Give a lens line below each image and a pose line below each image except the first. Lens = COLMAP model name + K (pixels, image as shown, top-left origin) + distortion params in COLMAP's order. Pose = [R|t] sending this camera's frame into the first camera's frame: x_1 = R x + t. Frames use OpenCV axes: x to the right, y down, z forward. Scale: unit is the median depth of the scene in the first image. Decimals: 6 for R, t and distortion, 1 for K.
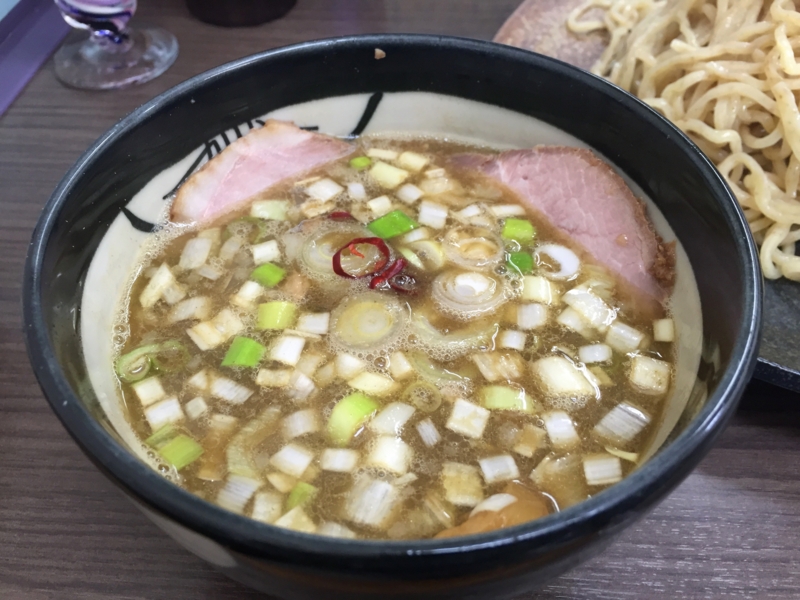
lens RADIAL K [[680.4, 0, 400.0], [0, 680.4, 300.0], [0, 0, 1]] dist [0.076261, -0.149999]
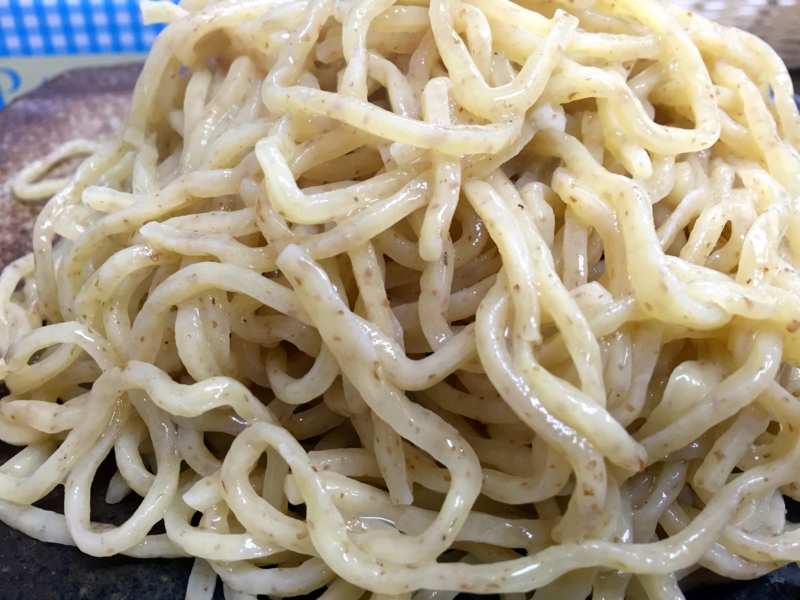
lens RADIAL K [[680.4, 0, 400.0], [0, 680.4, 300.0], [0, 0, 1]] dist [0.076261, -0.149999]
pose [[0.925876, -0.175034, 0.334838, 0.598289], [0.249156, 0.949071, -0.192834, -0.245979], [-0.284032, 0.261967, 0.922333, 0.782318]]
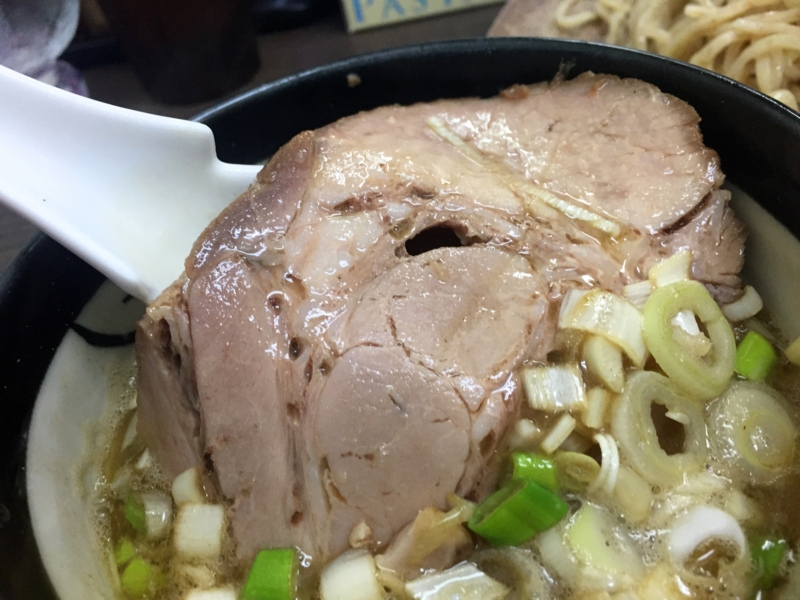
lens RADIAL K [[687.9, 0, 410.6], [0, 687.9, 287.5], [0, 0, 1]] dist [0.081578, -0.128204]
pose [[0.981093, -0.193141, -0.012400, -0.000483], [0.191313, 0.977505, -0.088785, -0.028817], [0.029269, 0.084734, 0.995974, 0.206512]]
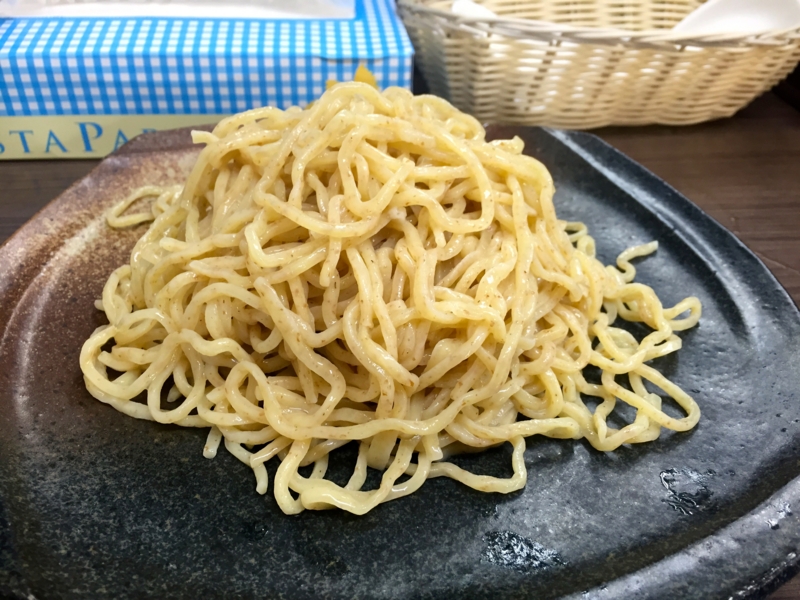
lens RADIAL K [[680.4, 0, 400.0], [0, 680.4, 300.0], [0, 0, 1]] dist [0.076261, -0.149999]
pose [[0.945454, -0.146847, 0.290779, 0.590510], [0.205589, 0.961385, -0.182951, -0.126277], [-0.252684, 0.232753, 0.939136, 0.208614]]
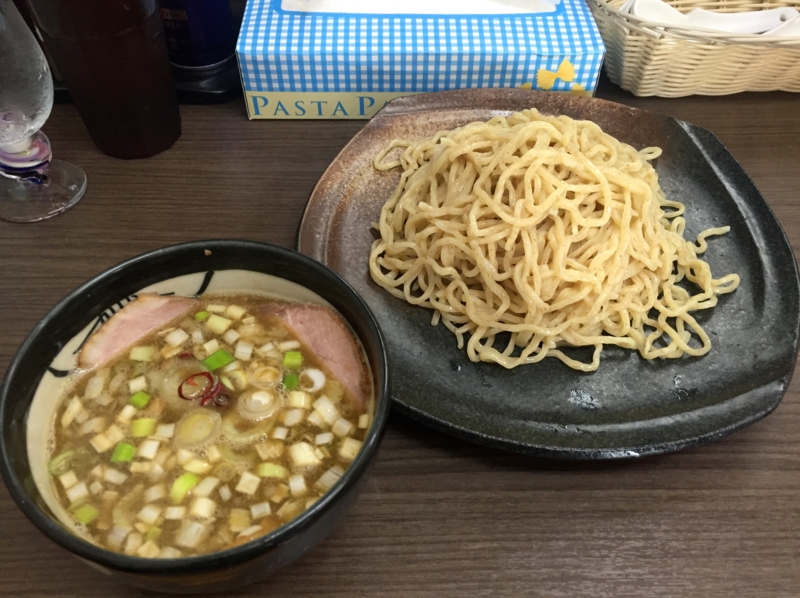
lens RADIAL K [[687.9, 0, 410.6], [0, 687.9, 286.5], [0, 0, 1]] dist [0.081578, -0.128204]
pose [[0.995100, -0.049778, 0.085427, 0.333807], [0.048890, 0.998726, 0.012459, -0.298519], [-0.085939, -0.008222, 0.996267, -0.751644]]
